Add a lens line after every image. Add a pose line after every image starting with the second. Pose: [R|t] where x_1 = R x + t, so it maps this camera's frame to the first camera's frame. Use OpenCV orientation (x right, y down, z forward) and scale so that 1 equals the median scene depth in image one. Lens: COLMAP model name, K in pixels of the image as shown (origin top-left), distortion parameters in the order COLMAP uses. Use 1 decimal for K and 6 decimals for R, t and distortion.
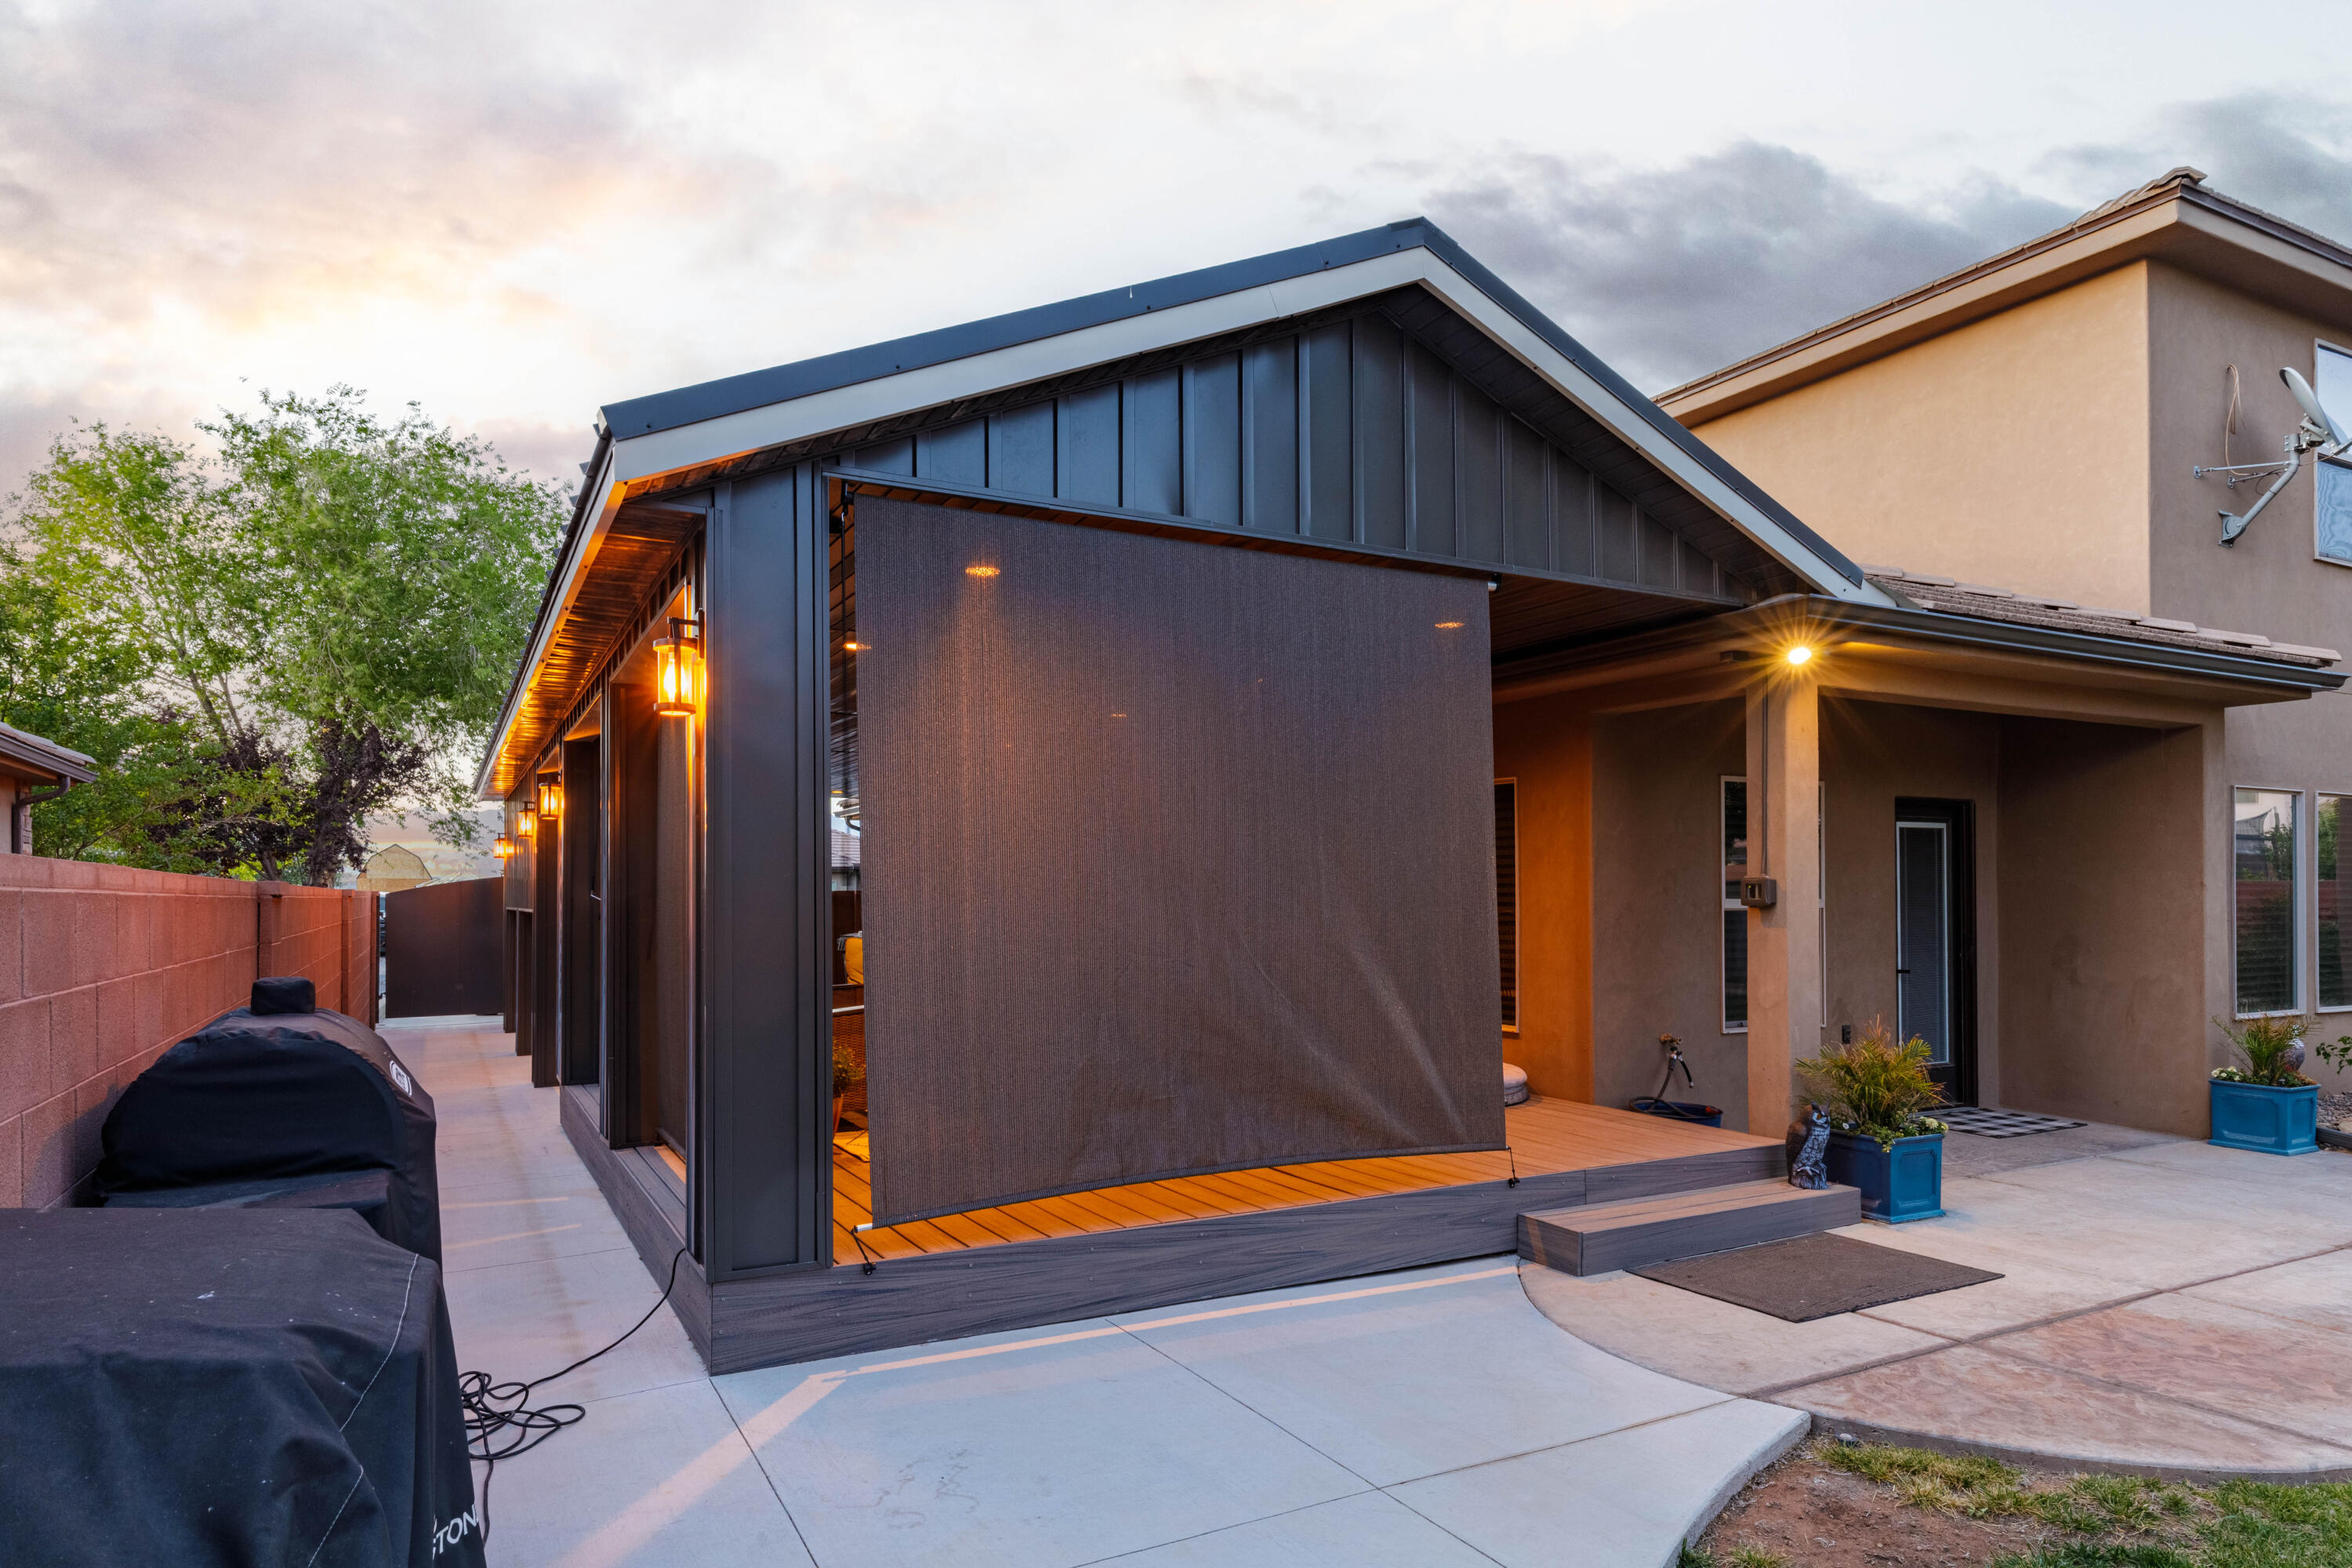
lens RADIAL K [[1389.7, 0, 1170.5], [0, 1389.7, 882.3], [0, 0, 1]] dist [0.007071, -0.000018]
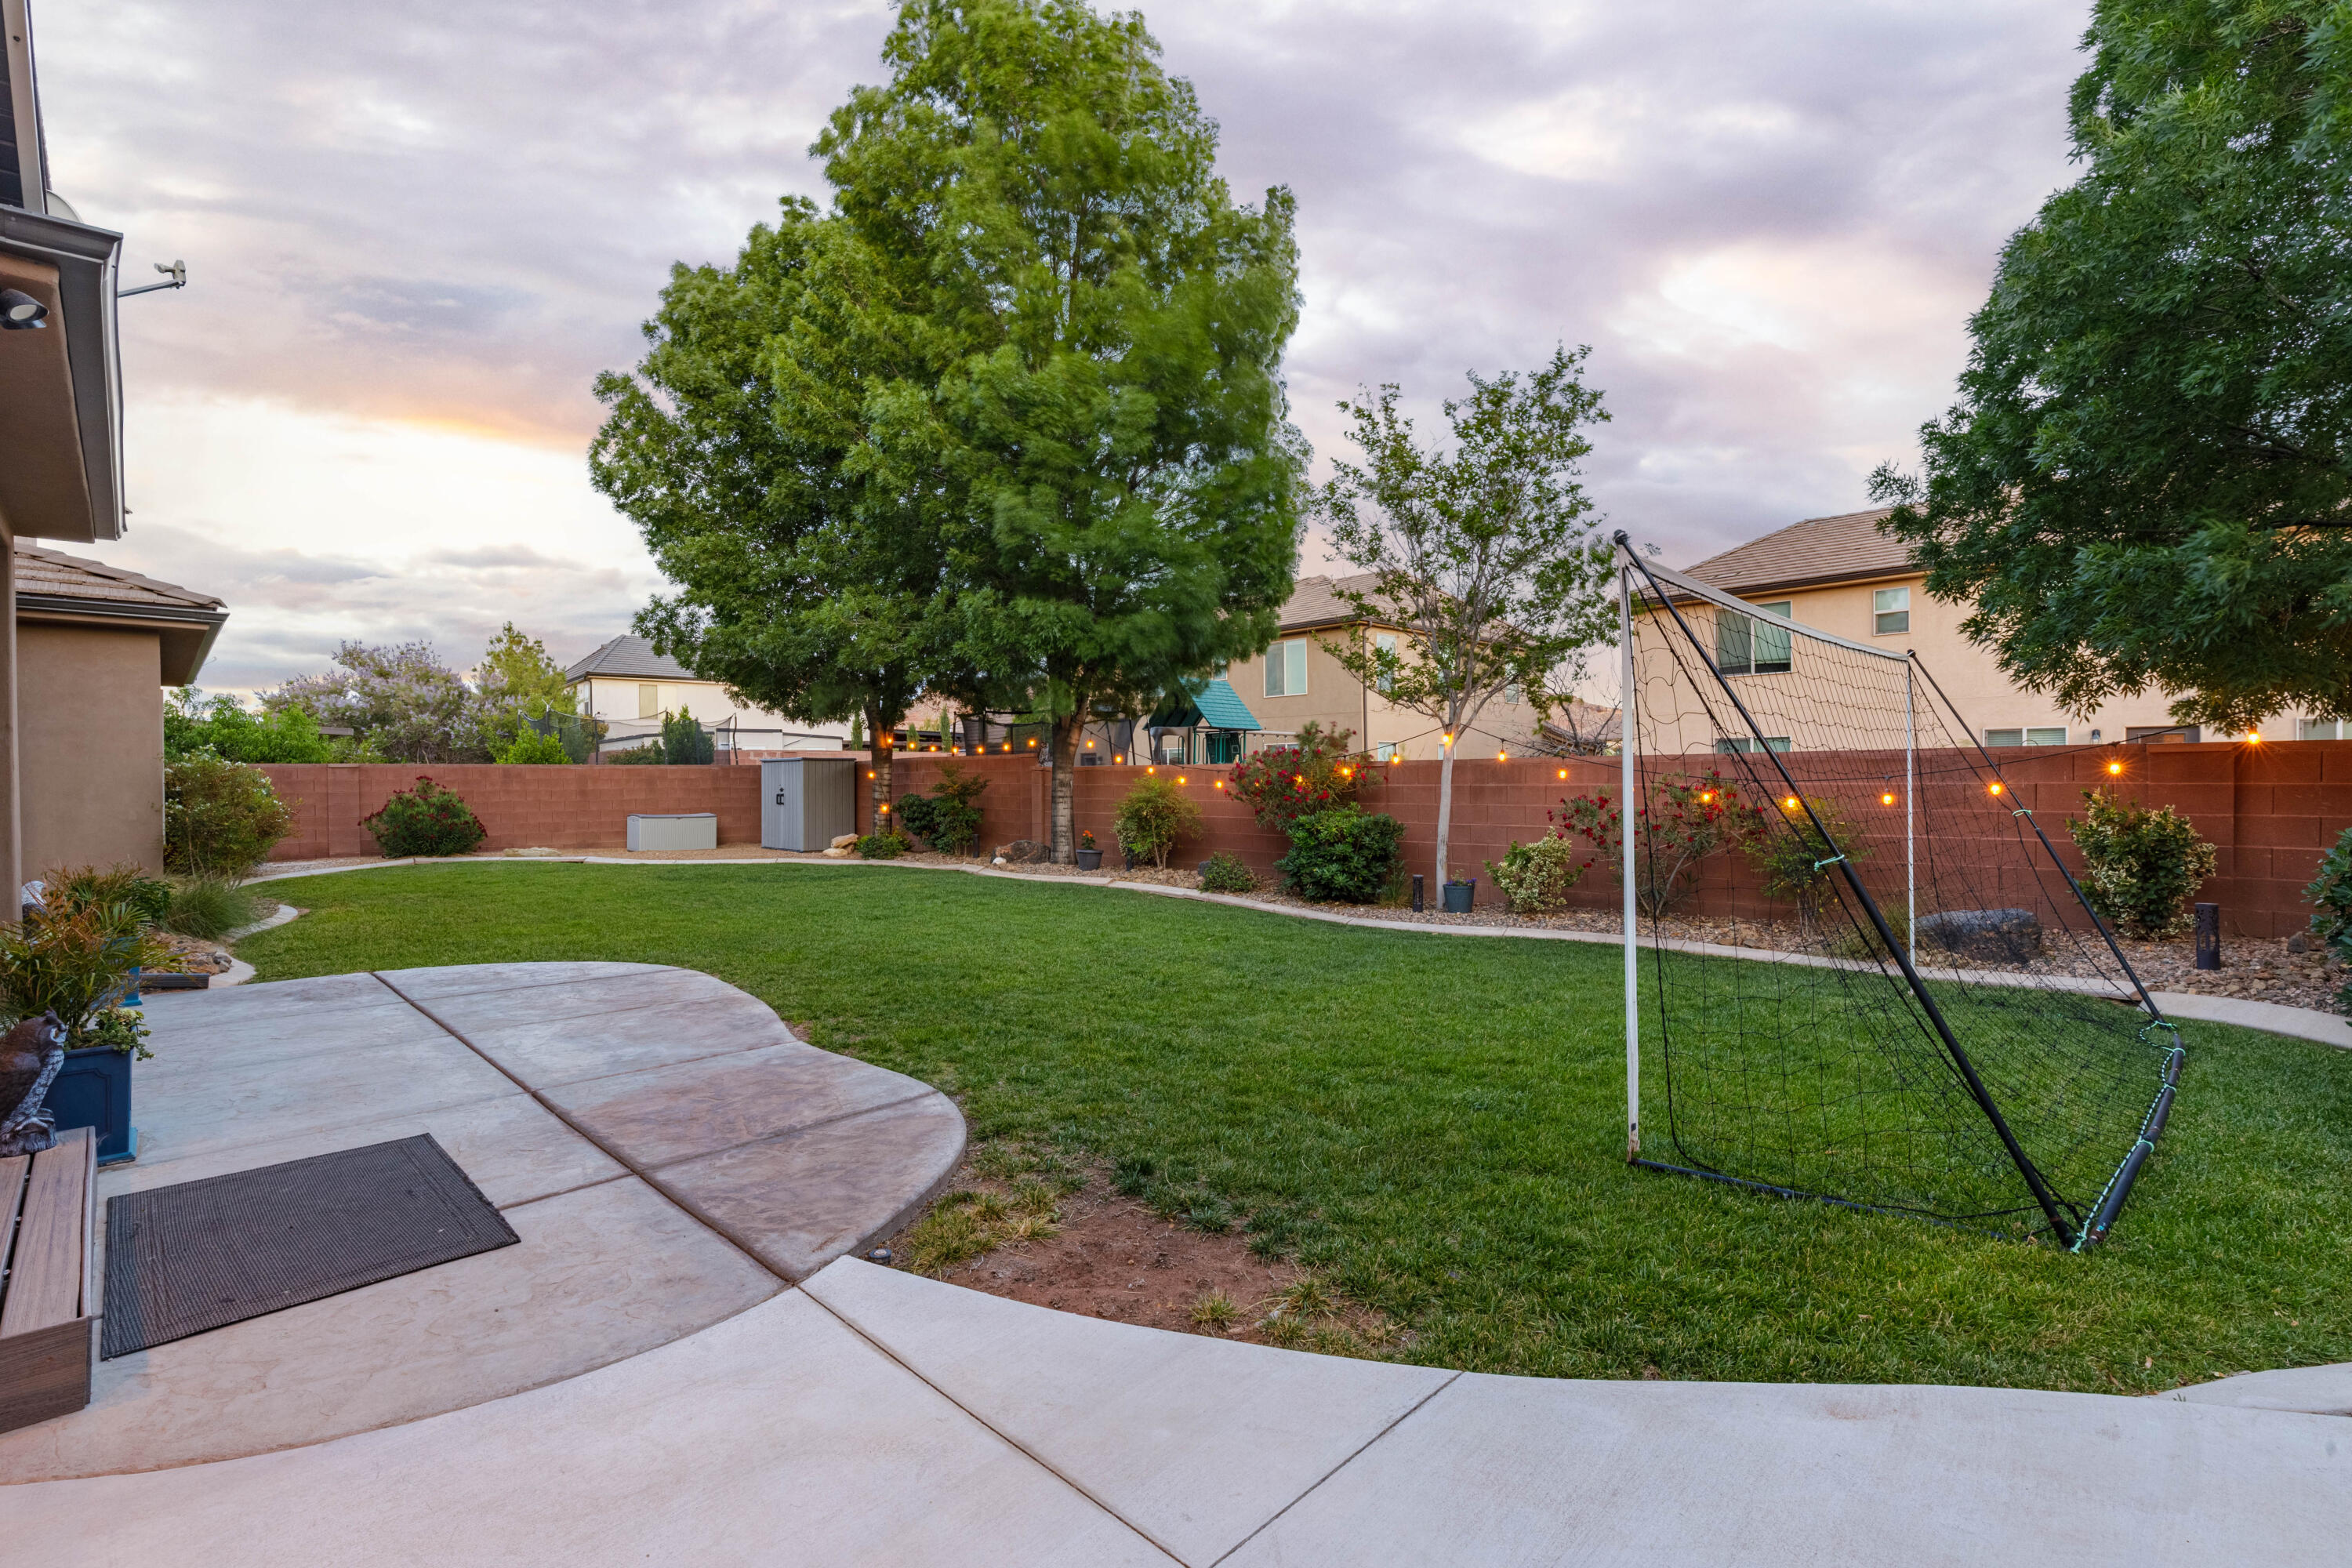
lens RADIAL K [[1056.8, 0, 1176.0], [0, 1056.8, 784.0], [0, 0, 1]] dist [-0.000653, 0.000197]
pose [[-0.284495, -0.001538, 0.958676, -0.215132], [0.000566, 0.999998, 0.001772, 0.063603], [-0.958677, 0.001047, -0.284494, 0.828802]]
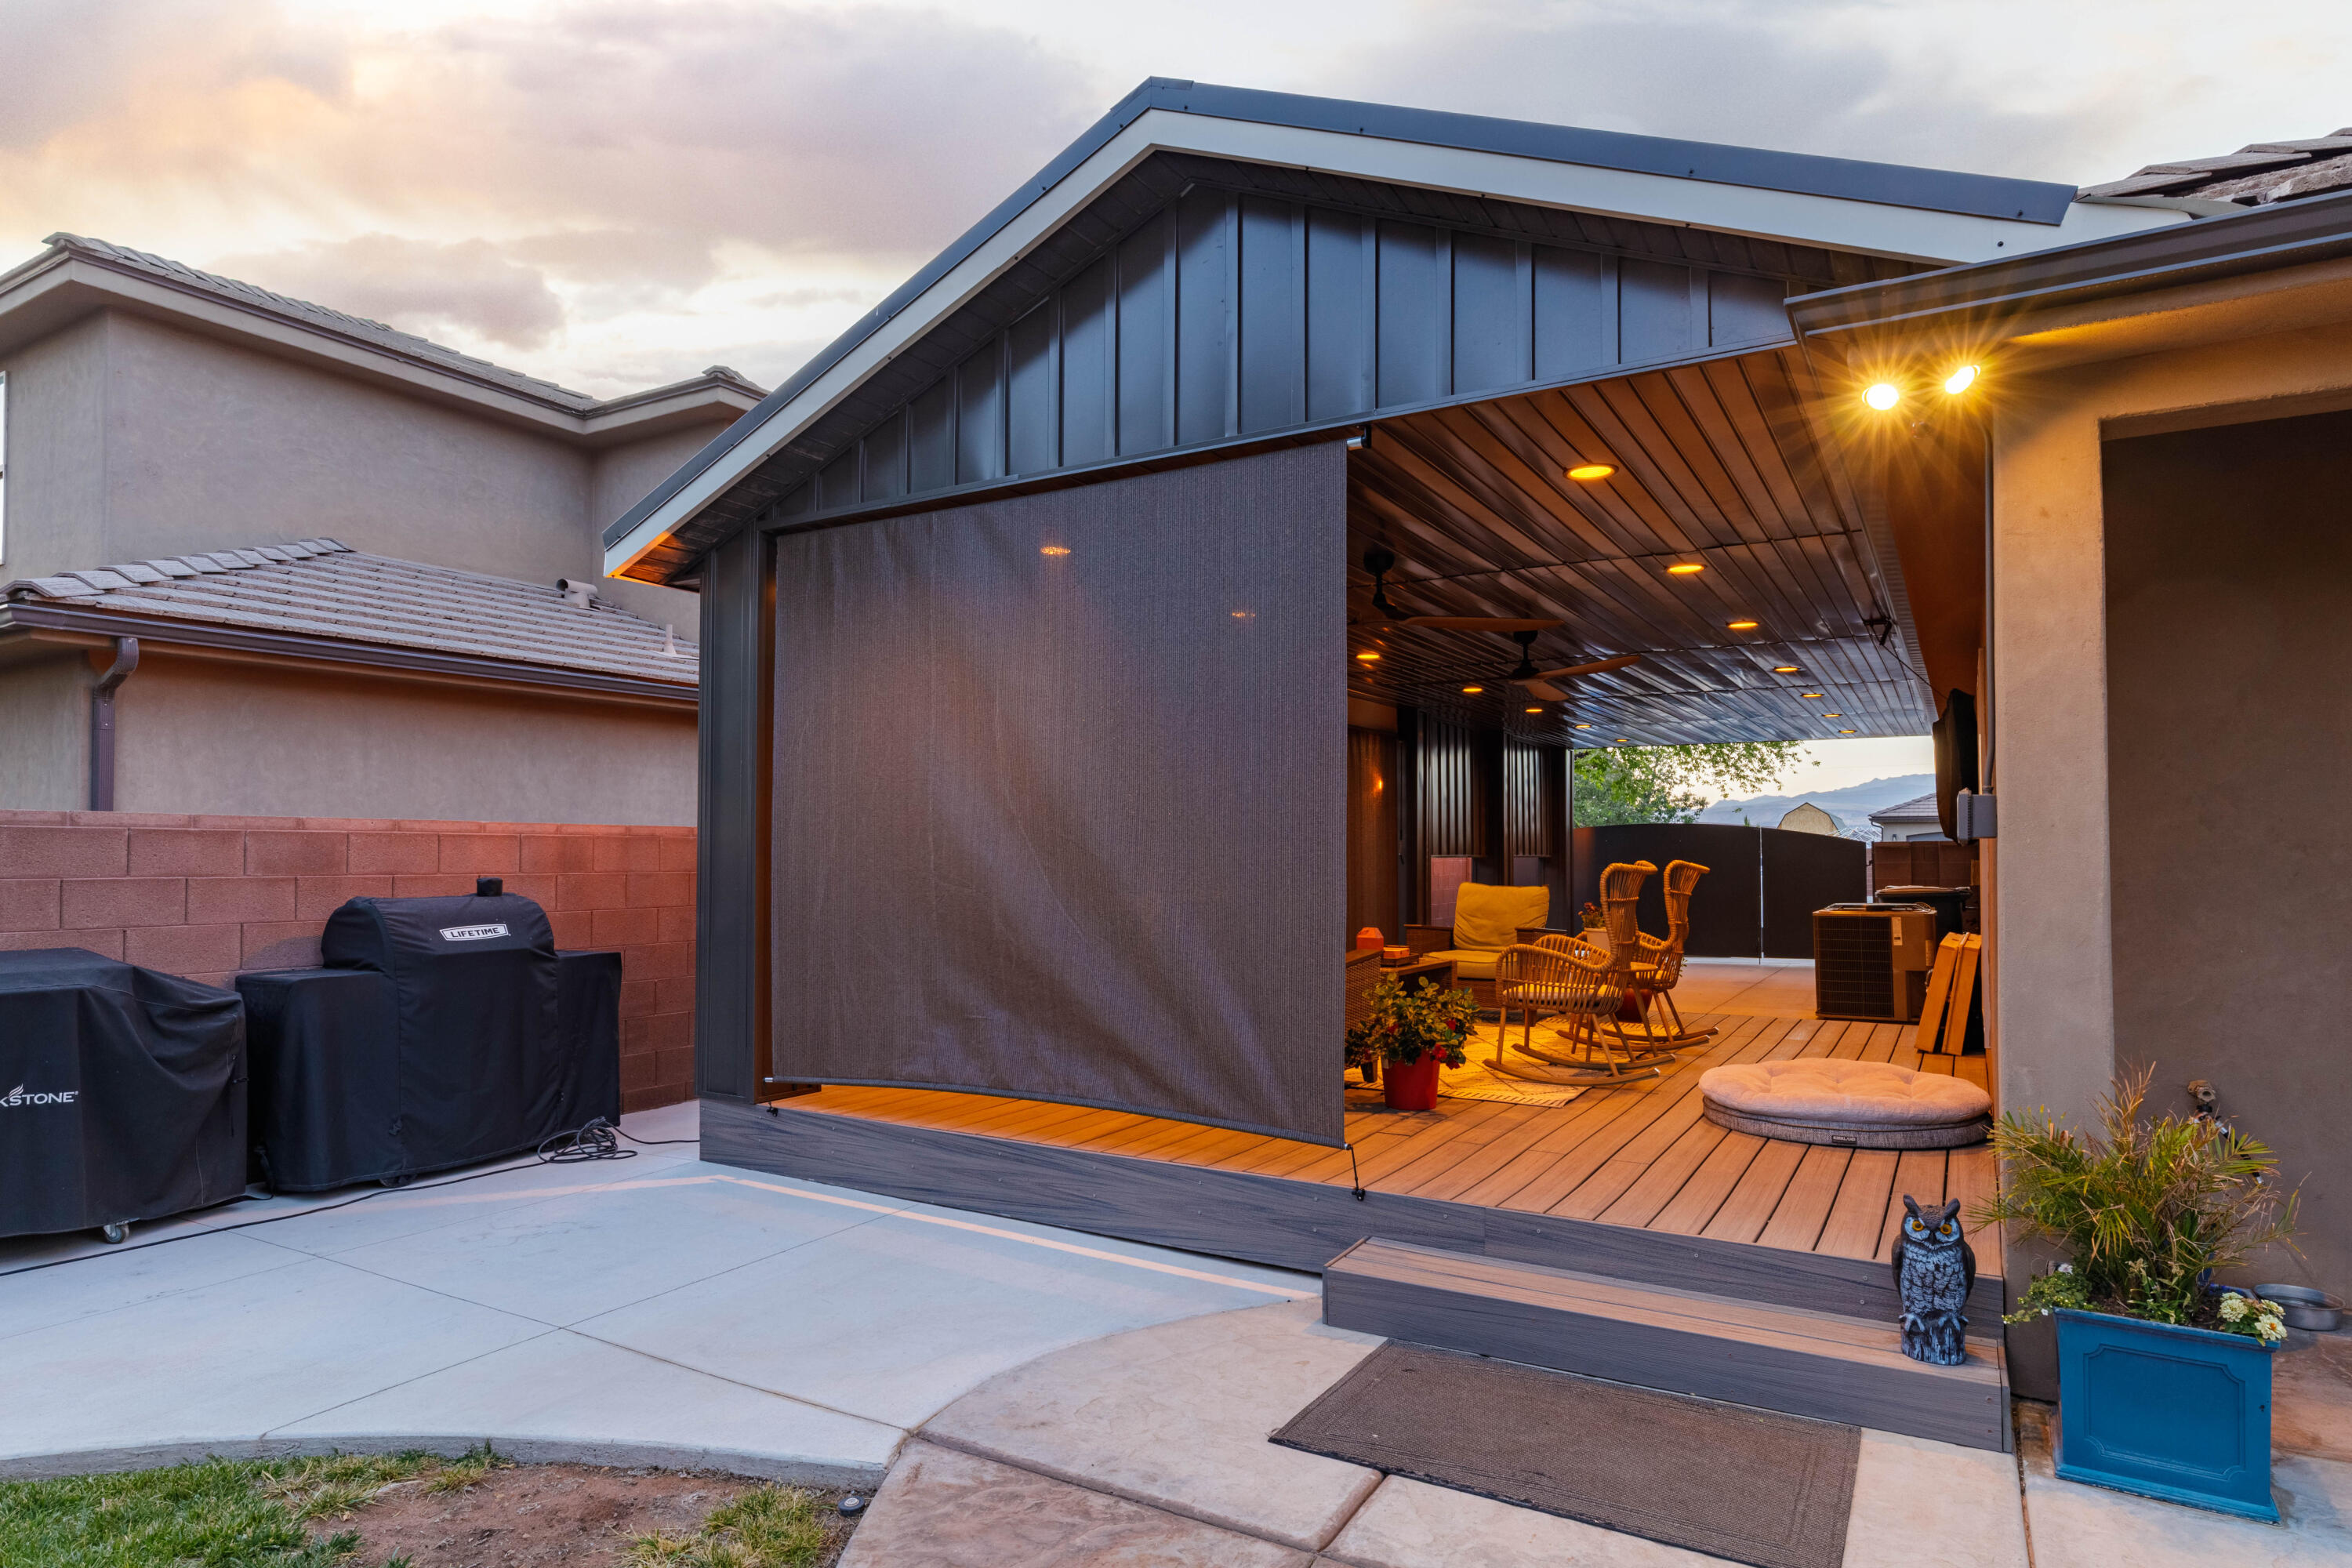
lens RADIAL K [[1327.8, 0, 1178.4], [0, 1327.8, 817.3], [0, 0, 1]] dist [0.002819, 0.000562]
pose [[0.509398, -0.023053, -0.860222, 1.008668], [0.005604, 0.999709, -0.023473, 0.025022], [0.860513, 0.007137, 0.509378, 0.634418]]
